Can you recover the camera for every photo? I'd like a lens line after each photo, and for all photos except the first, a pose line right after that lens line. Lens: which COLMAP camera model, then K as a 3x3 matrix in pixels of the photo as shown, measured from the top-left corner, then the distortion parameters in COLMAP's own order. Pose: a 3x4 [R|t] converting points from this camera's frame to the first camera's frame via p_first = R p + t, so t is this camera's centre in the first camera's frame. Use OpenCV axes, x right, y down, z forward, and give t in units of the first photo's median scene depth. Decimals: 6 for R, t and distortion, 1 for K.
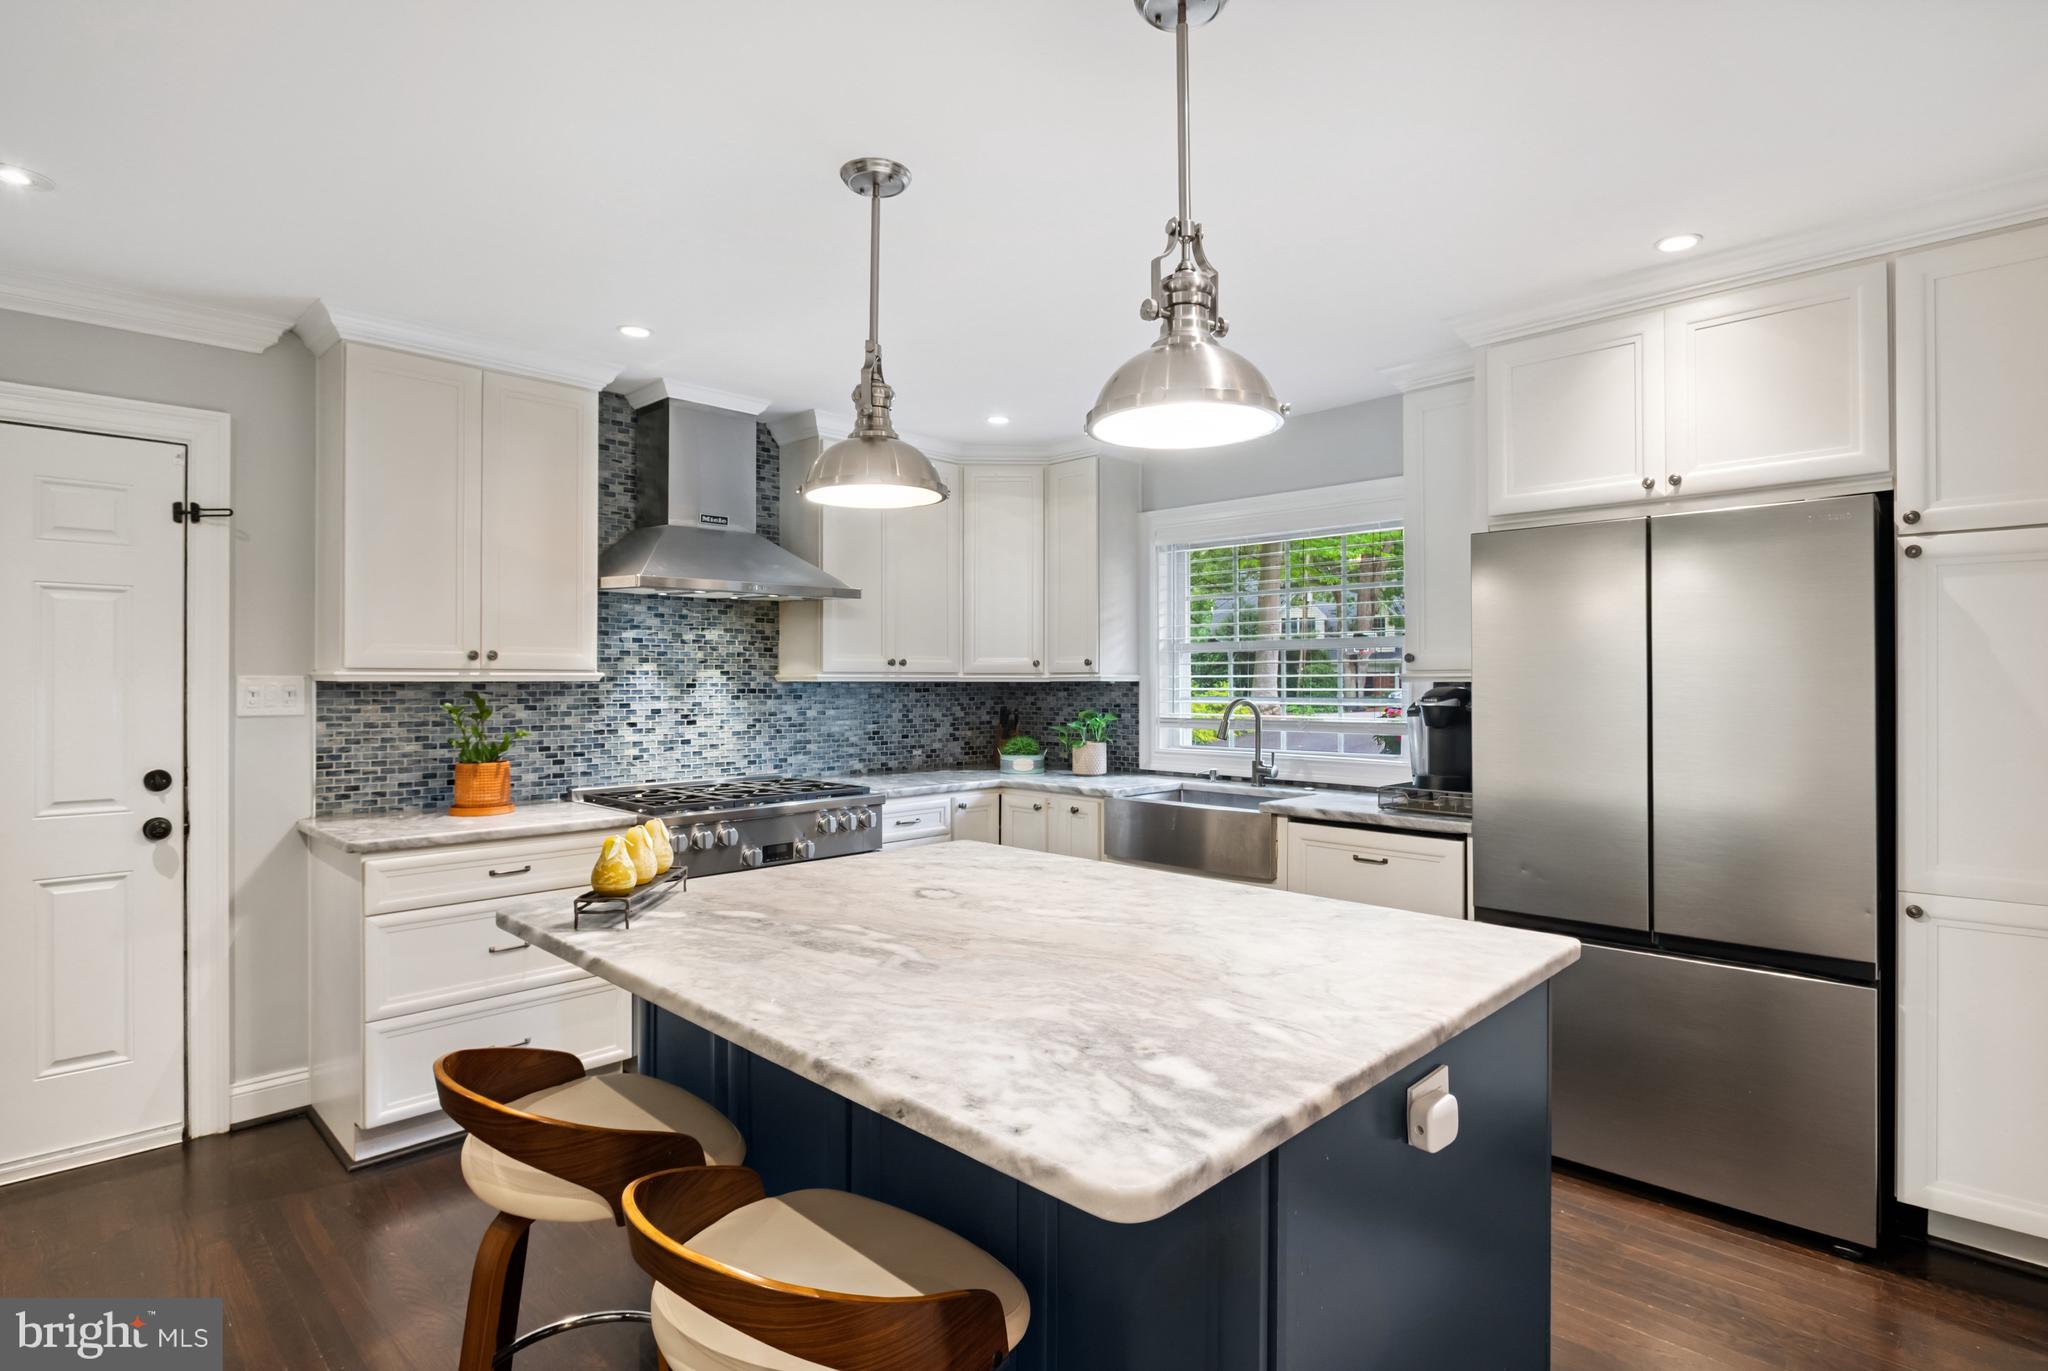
lens RADIAL K [[1020.6, 0, 1015.0], [0, 1020.6, 674.1], [0, 0, 1]] dist [-0.008092, 0.000862]
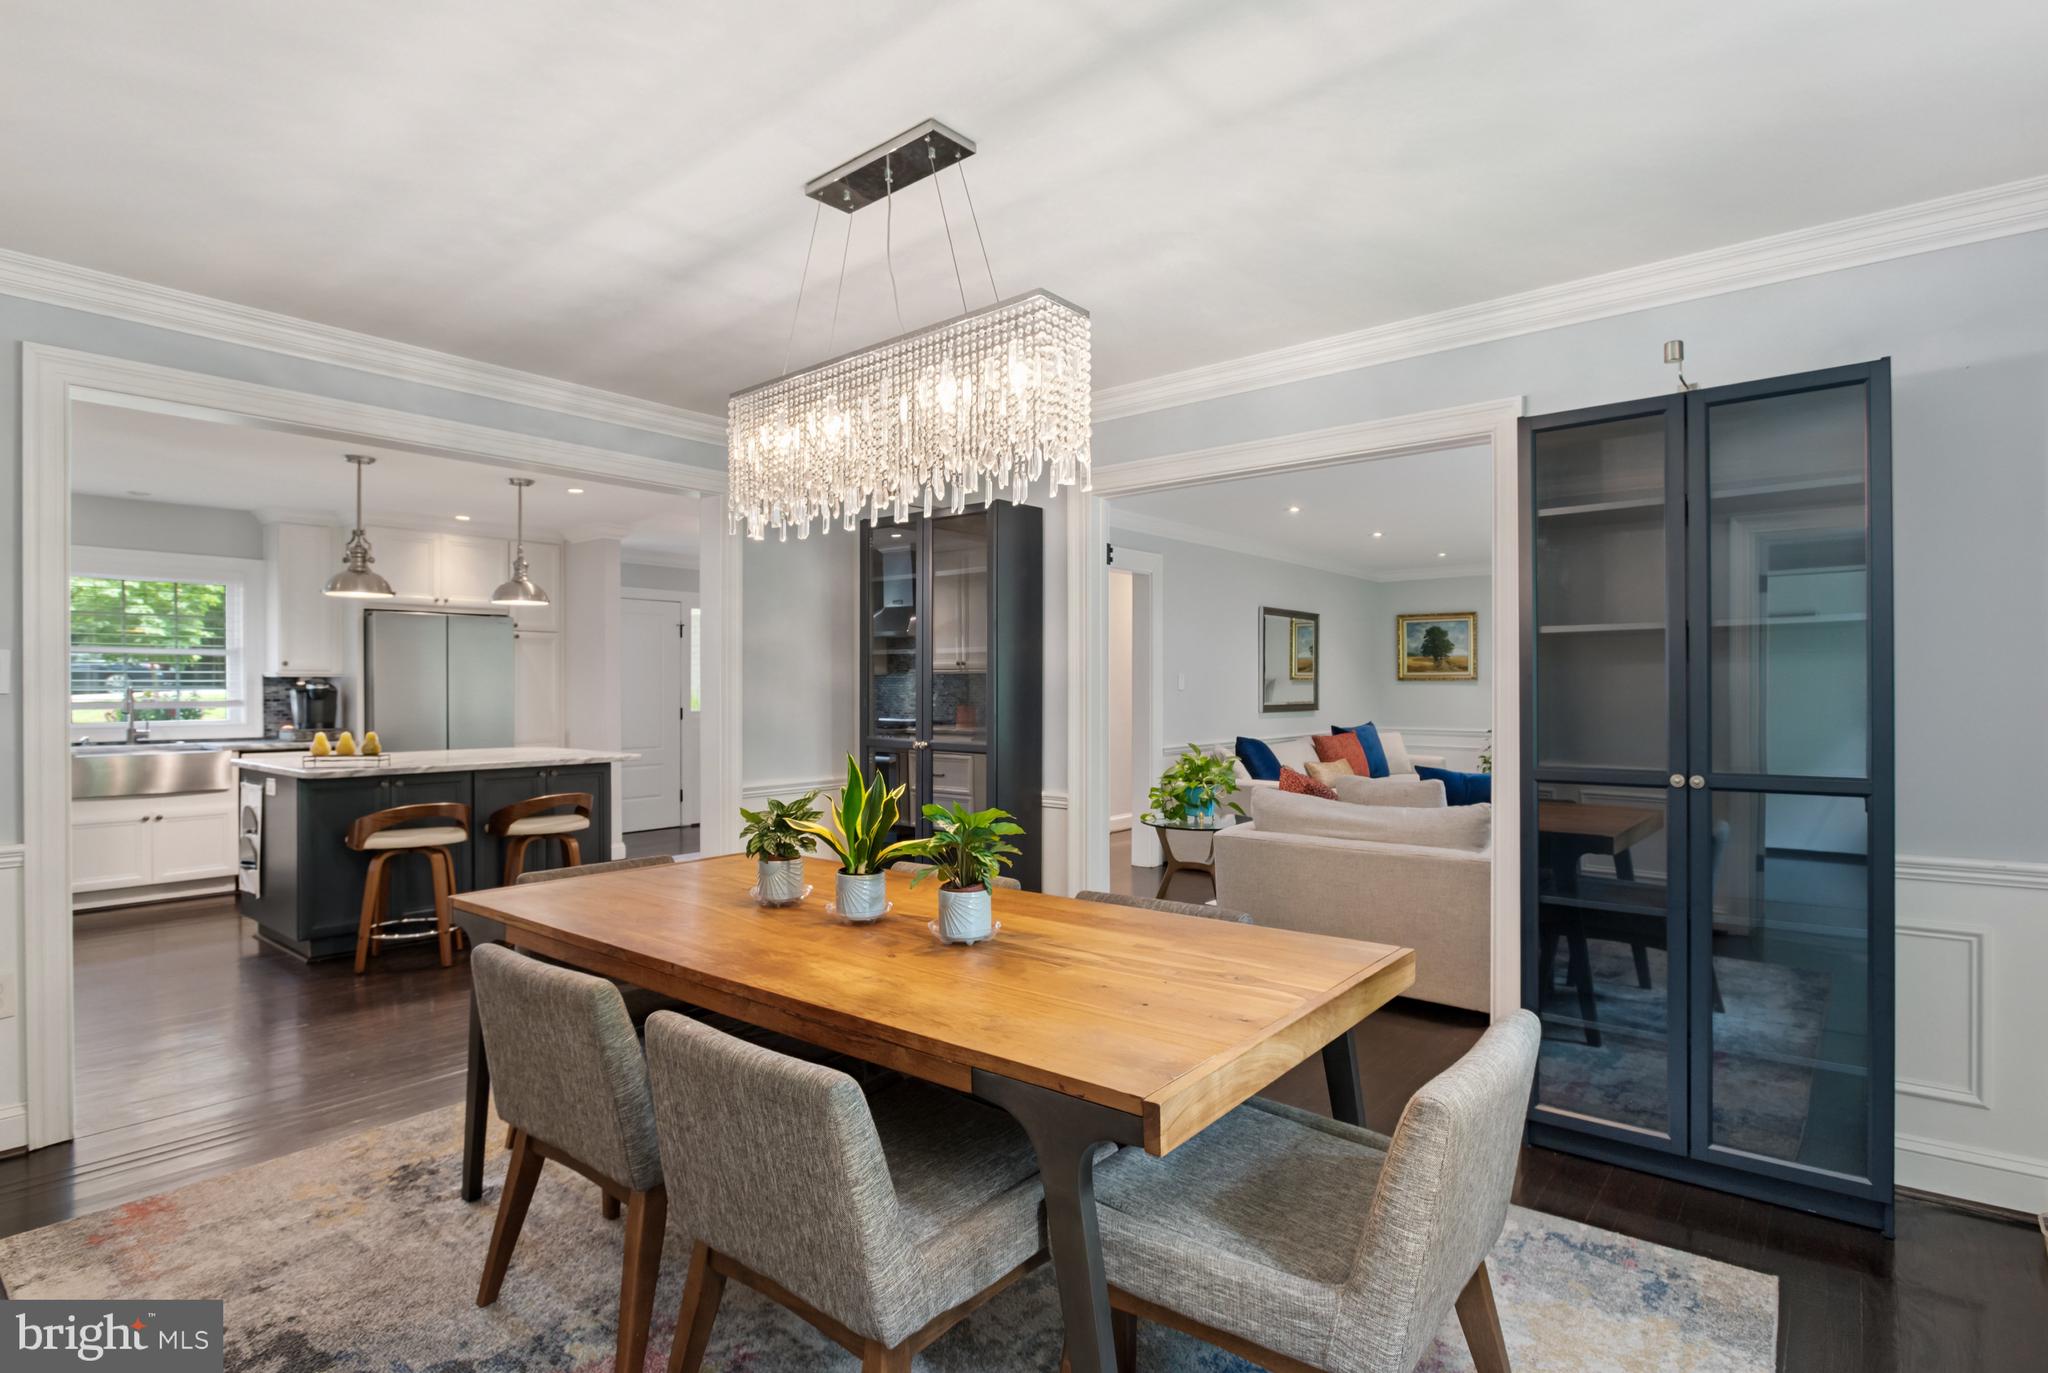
lens RADIAL K [[1020.6, 0, 1021.9], [0, 1020.6, 680.4], [0, 0, 1]] dist [-0.008092, 0.000862]
pose [[-0.104840, 0.005322, 0.994475, -1.323776], [-0.004238, 0.999974, -0.005798, 0.016607], [-0.994480, -0.004822, -0.104815, -0.132714]]
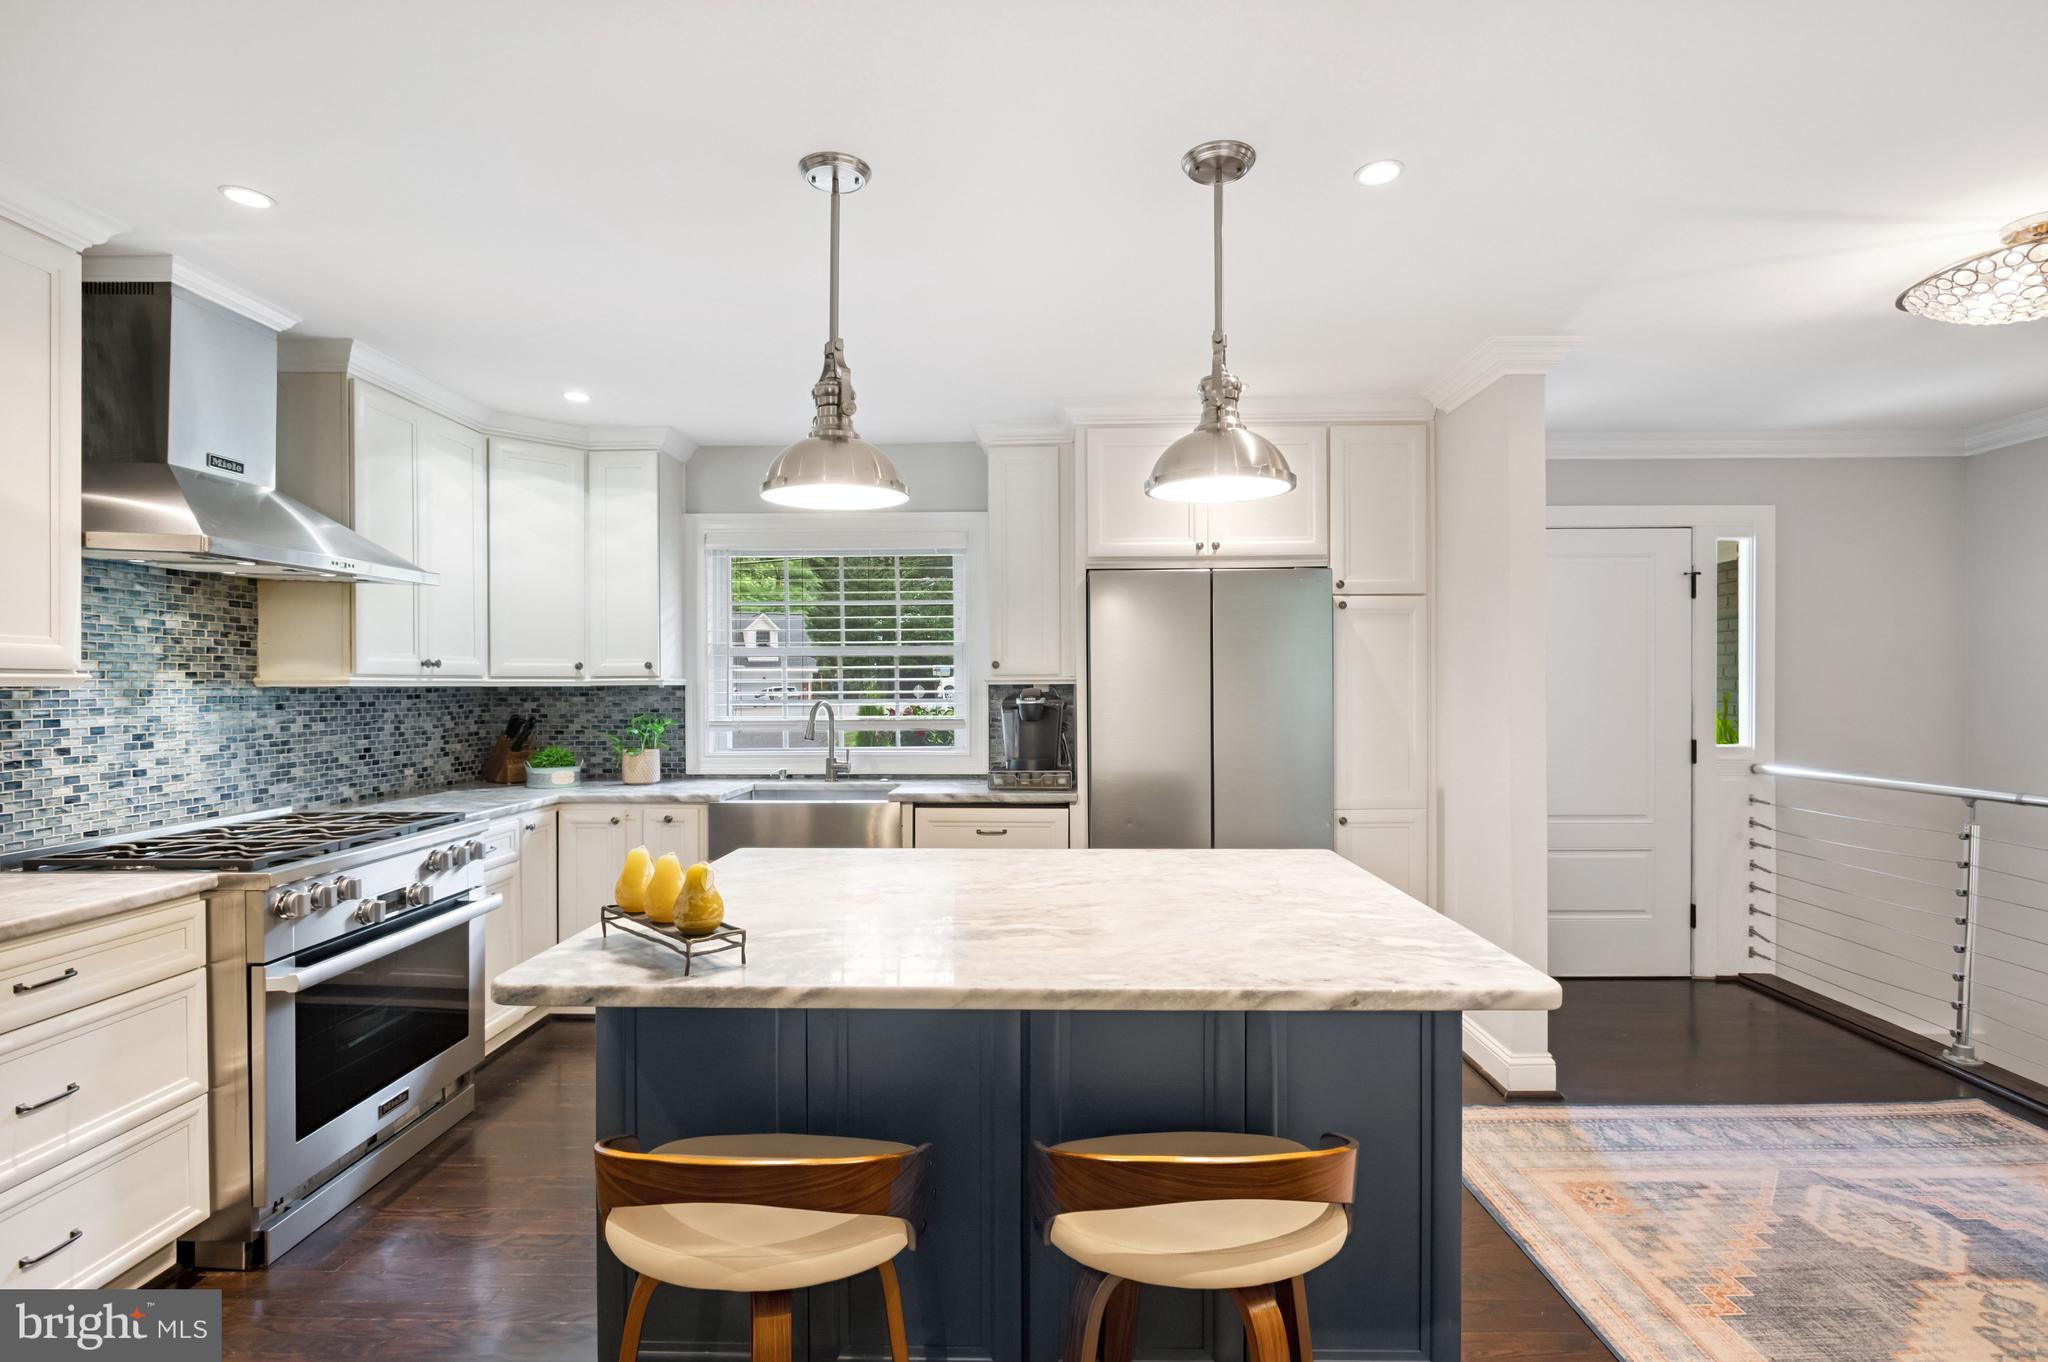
lens RADIAL K [[1020.6, 0, 983.7], [0, 1020.6, 682.7], [0, 0, 1]] dist [-0.008092, 0.000862]
pose [[0.731848, -0.000862, 0.681467, -0.368890], [-0.001470, 0.999995, 0.002843, 0.001504], [-0.681466, -0.003082, 0.731843, 0.093459]]
